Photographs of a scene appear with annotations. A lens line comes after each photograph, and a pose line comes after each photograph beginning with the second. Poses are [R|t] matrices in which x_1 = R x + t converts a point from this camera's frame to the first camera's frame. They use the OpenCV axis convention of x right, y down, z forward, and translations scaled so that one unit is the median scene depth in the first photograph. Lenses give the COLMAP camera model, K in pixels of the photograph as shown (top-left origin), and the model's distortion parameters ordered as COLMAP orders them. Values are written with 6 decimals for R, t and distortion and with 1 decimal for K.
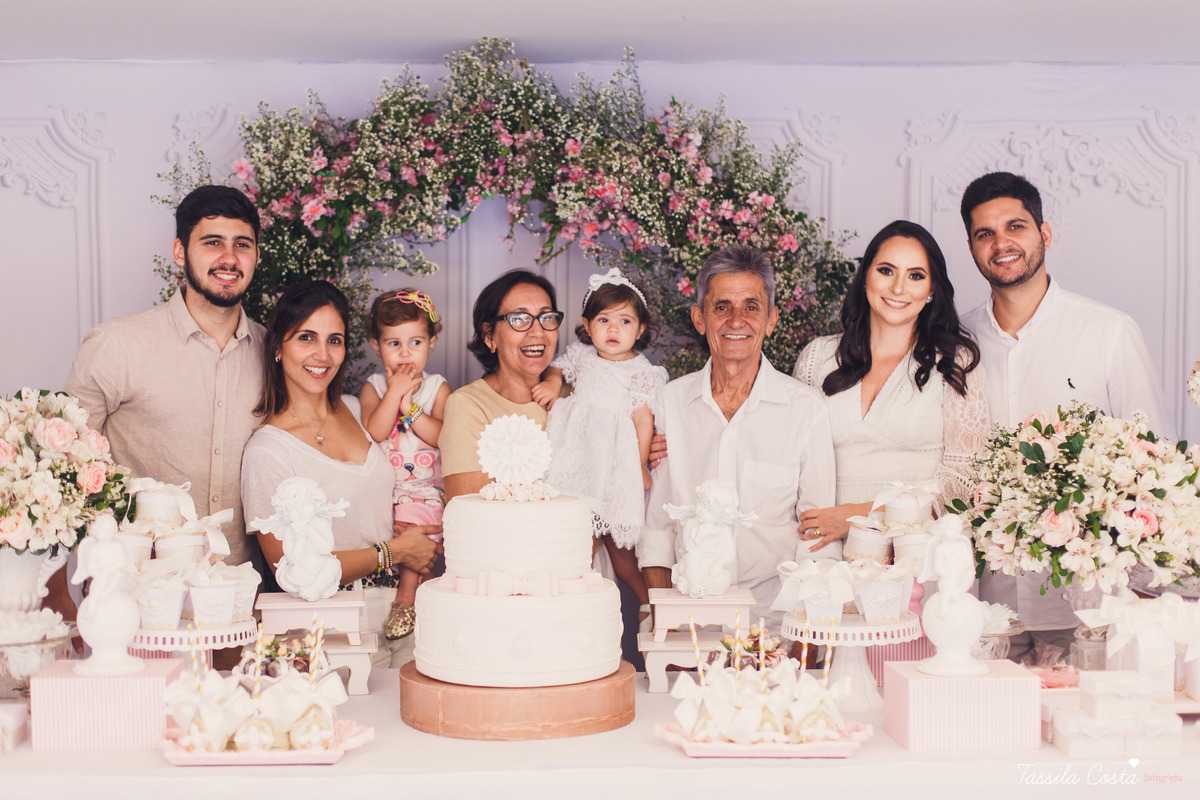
lens RADIAL K [[1750.3, 0, 597.3], [0, 1750.3, 394.8], [0, 0, 1]] dist [0.001430, -0.116806]
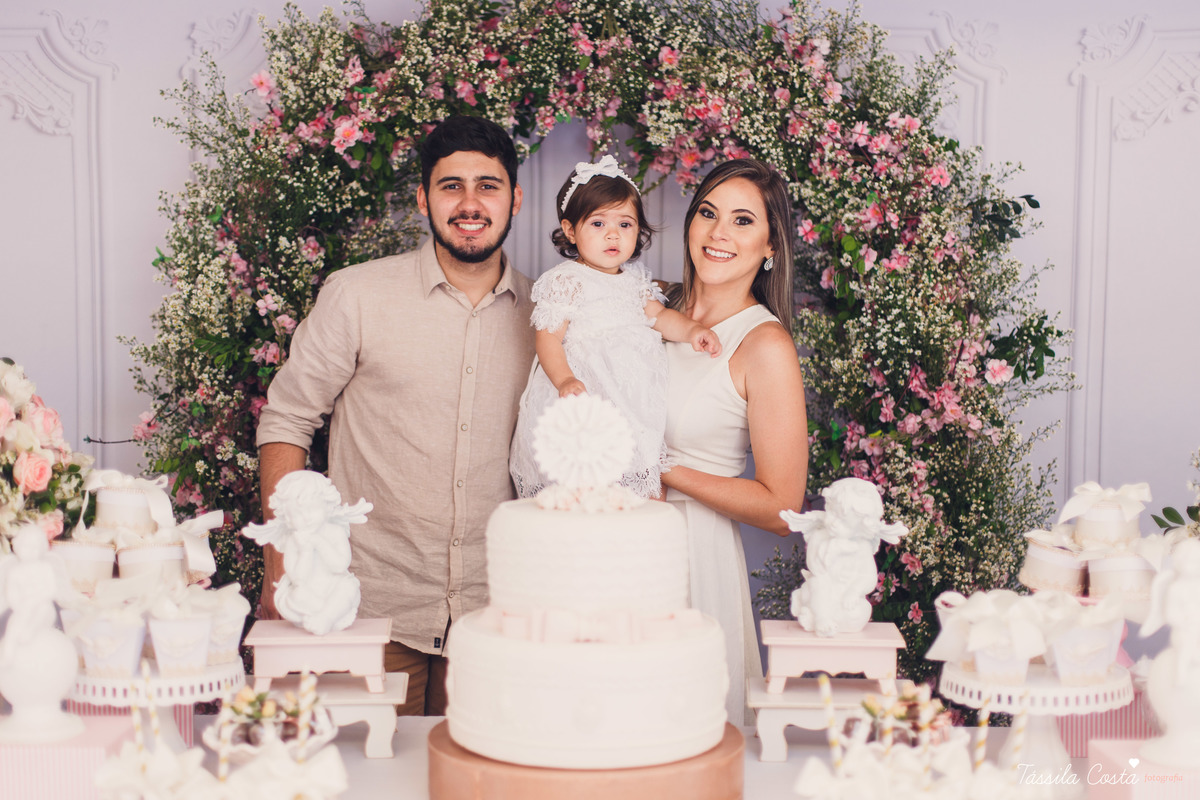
lens RADIAL K [[1777.5, 0, 594.6], [0, 1777.5, 395.6], [0, 0, 1]] dist [-0.012143, -0.053889]
pose [[0.998327, 0.008958, -0.057131, 0.000147], [-0.007745, 0.999741, 0.021409, -0.003007], [0.057308, -0.020930, 0.998137, 0.180202]]
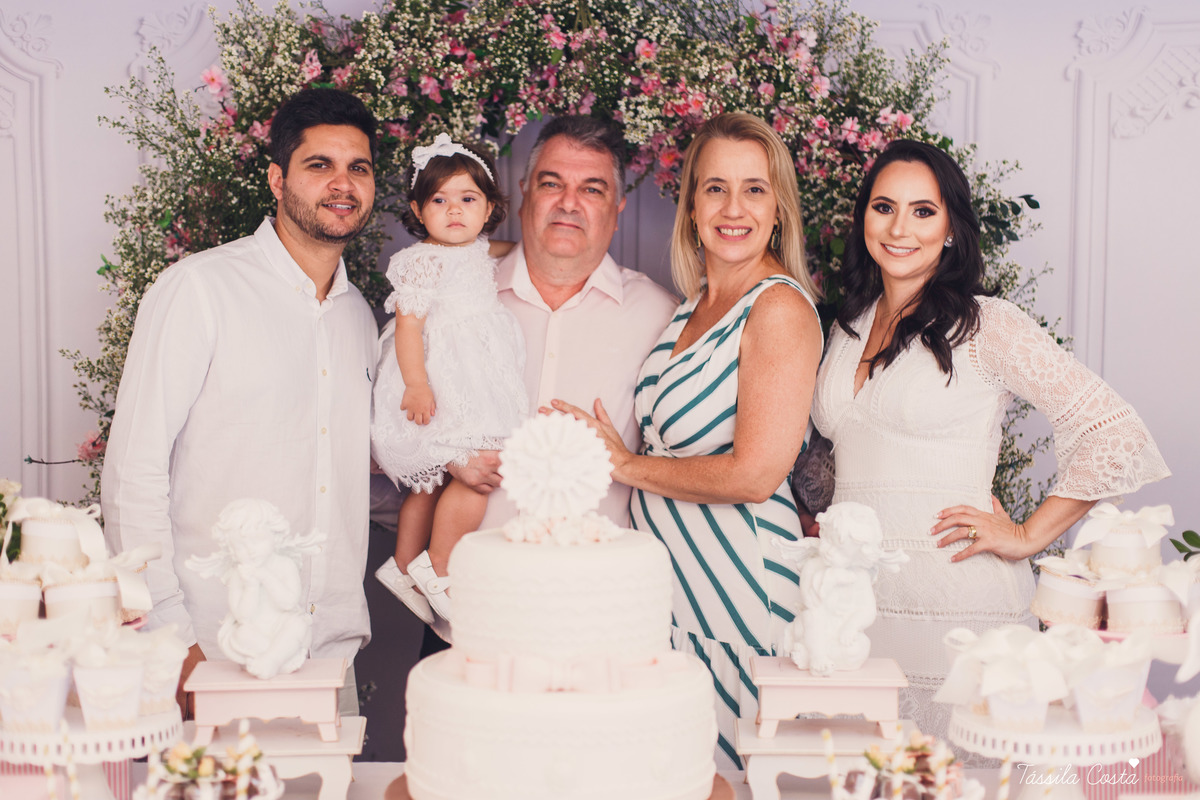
lens RADIAL K [[1755.4, 0, 605.6], [0, 1755.4, 389.4], [0, 0, 1]] dist [-0.016989, -0.058829]
pose [[0.999236, 0.002108, -0.039034, -0.001445], [-0.001539, 0.999892, 0.014585, -0.005530], [0.039060, -0.014513, 0.999131, 0.238867]]
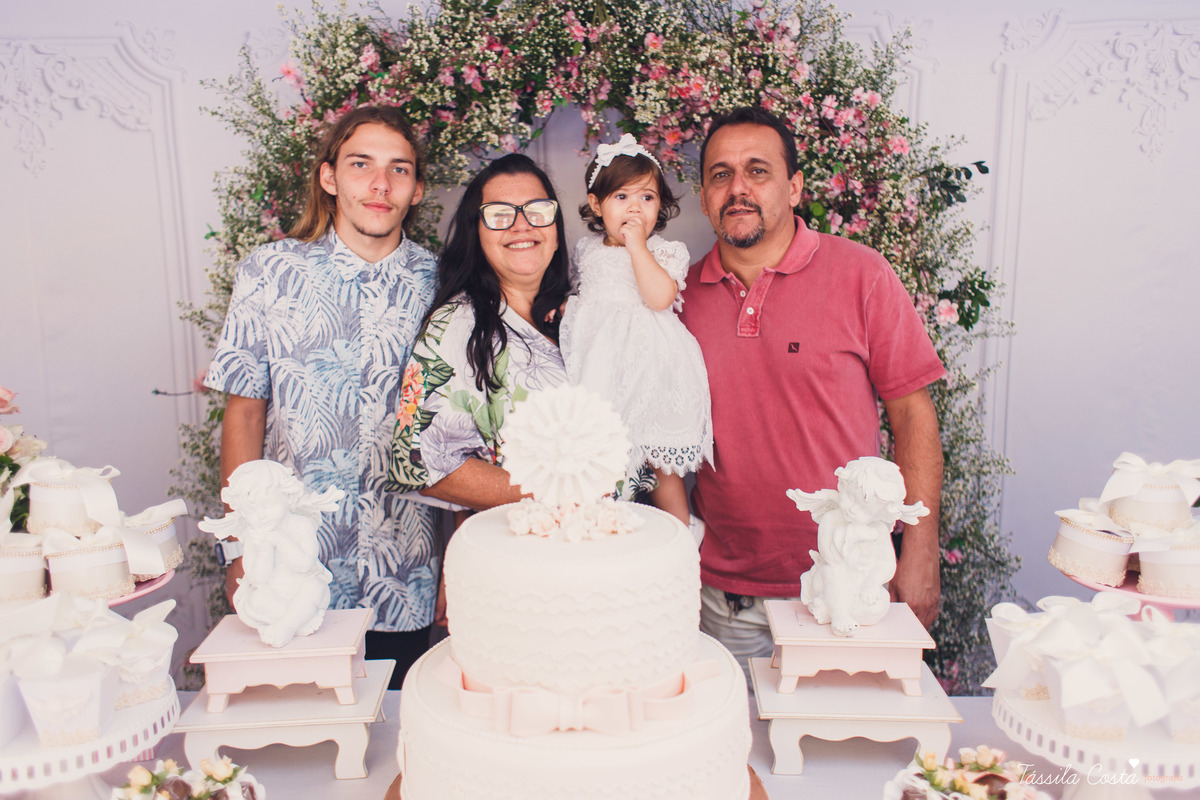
lens RADIAL K [[946.5, 0, 600.0], [0, 946.5, 401.5], [0, 0, 1]] dist [0.042193, -0.029472]
pose [[0.998173, -0.001444, -0.060404, -0.012149], [0.008043, 0.993993, 0.109148, -0.012239], [0.059884, -0.109435, 0.992188, 0.498458]]
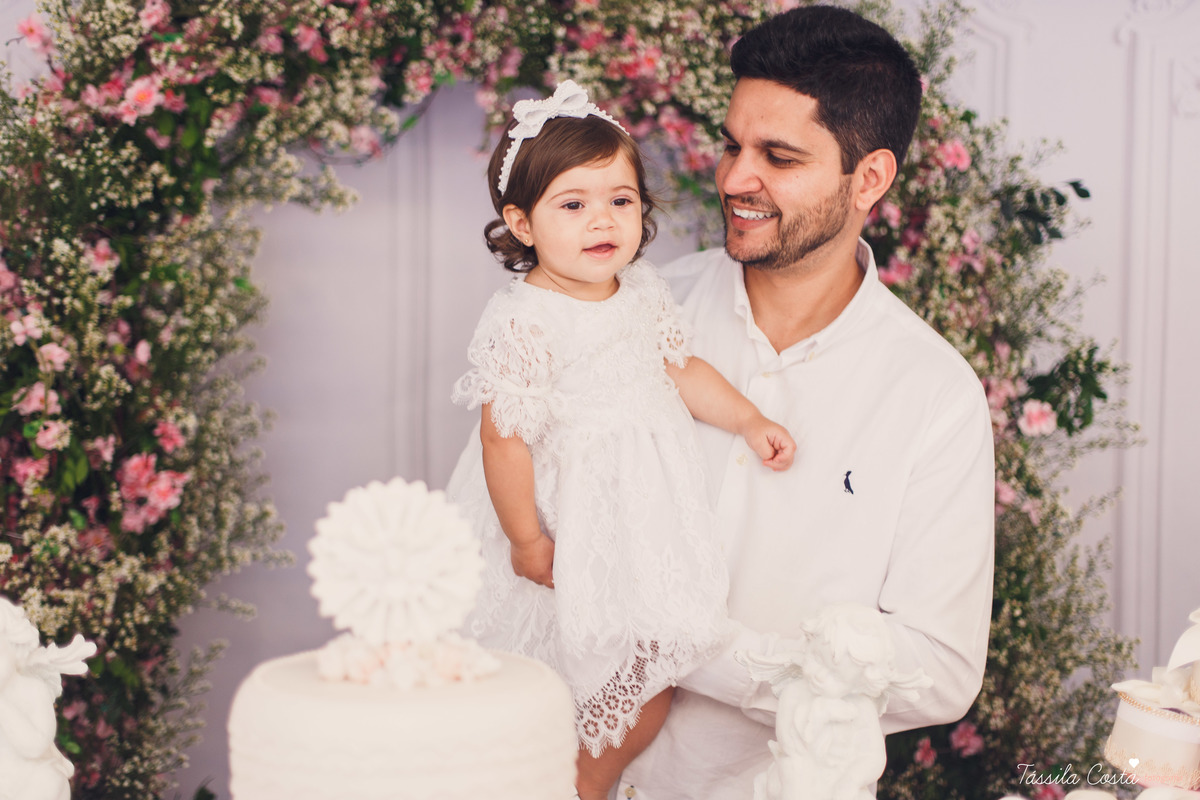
lens RADIAL K [[1764.7, 0, 596.2], [0, 1764.7, 393.9], [0, 0, 1]] dist [-0.015033, -0.033640]
pose [[0.999167, 0.005421, -0.040439, 0.014457], [-0.005245, 0.999976, 0.004477, -0.009154], [0.040462, -0.004261, 0.999172, 0.406297]]
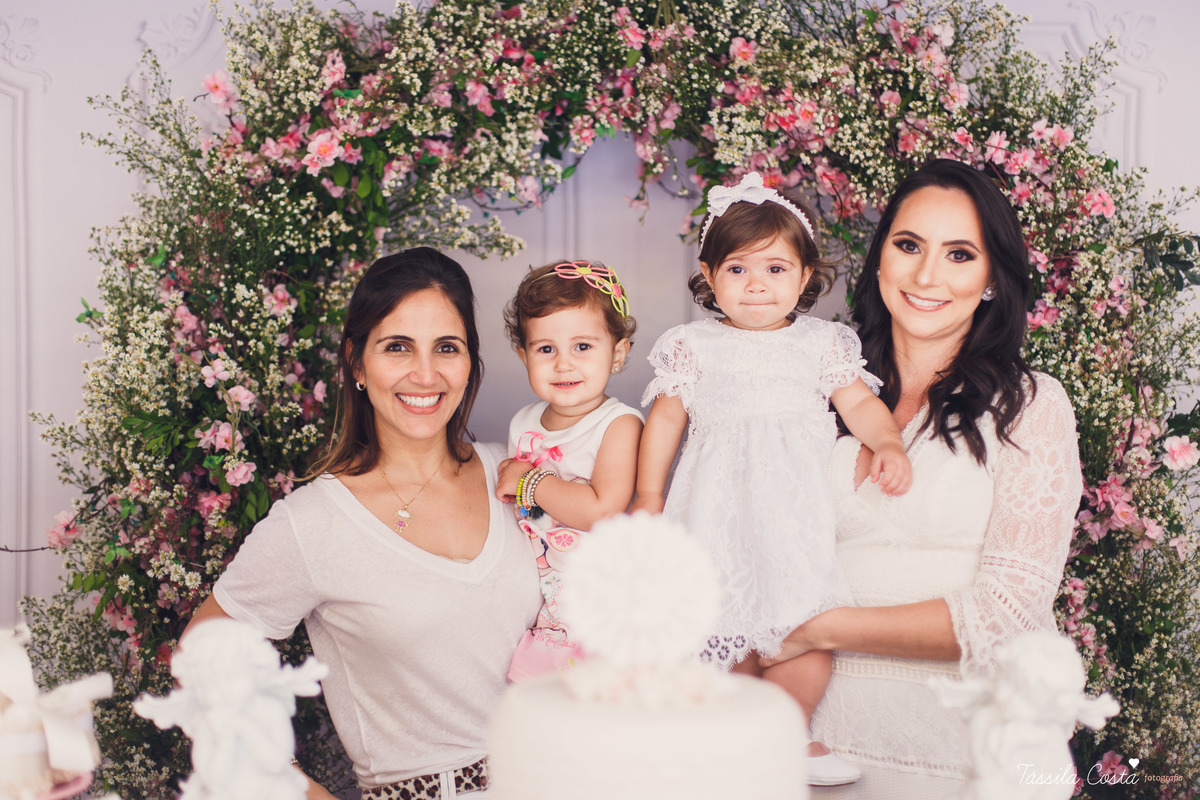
lens RADIAL K [[1764.7, 0, 596.2], [0, 1764.7, 393.9], [0, 0, 1]] dist [-0.015033, -0.033640]
pose [[0.996776, 0.006930, -0.079931, -0.014954], [-0.008209, 0.999843, -0.015684, -0.009939], [0.079810, 0.016290, 0.996677, 0.378381]]
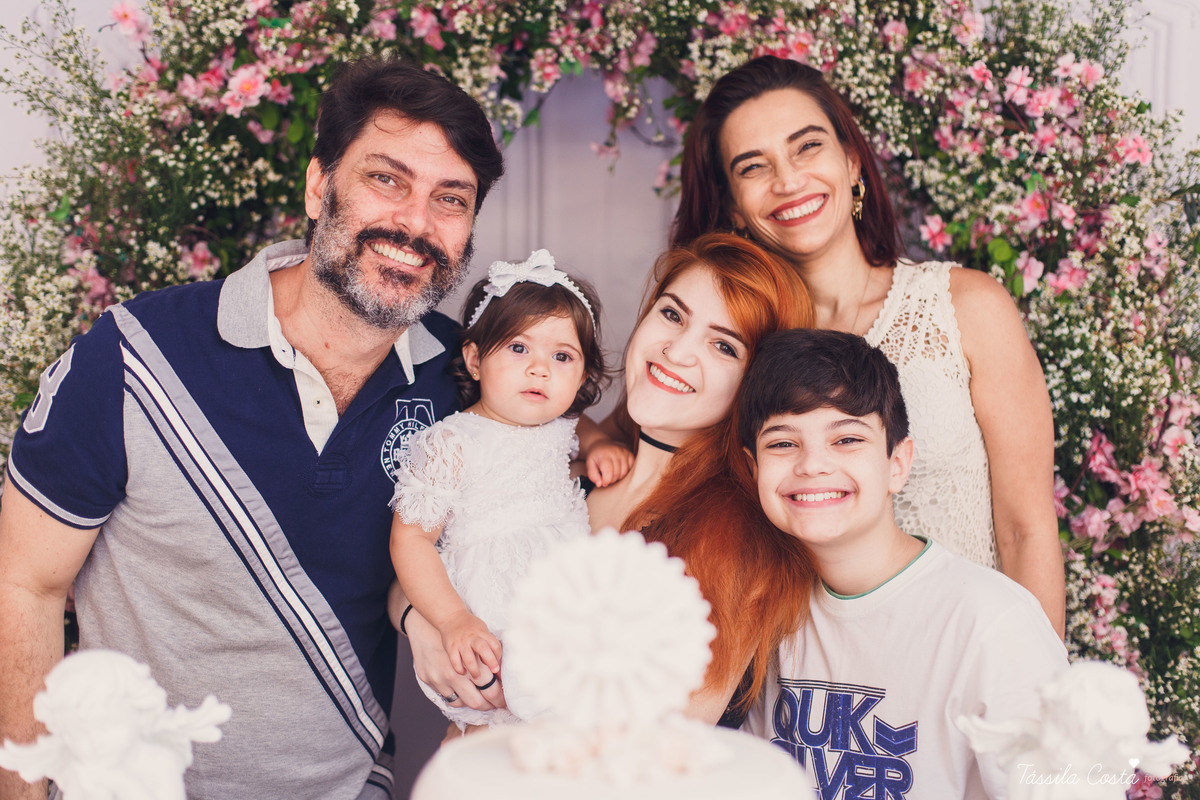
lens RADIAL K [[1764.7, 0, 596.2], [0, 1764.7, 393.9], [0, 0, 1]] dist [-0.015033, -0.033640]
pose [[0.997881, 0.007552, -0.064620, -0.018347], [-0.007215, 0.999959, 0.005451, -0.014408], [0.064658, -0.004973, 0.997895, 0.454442]]
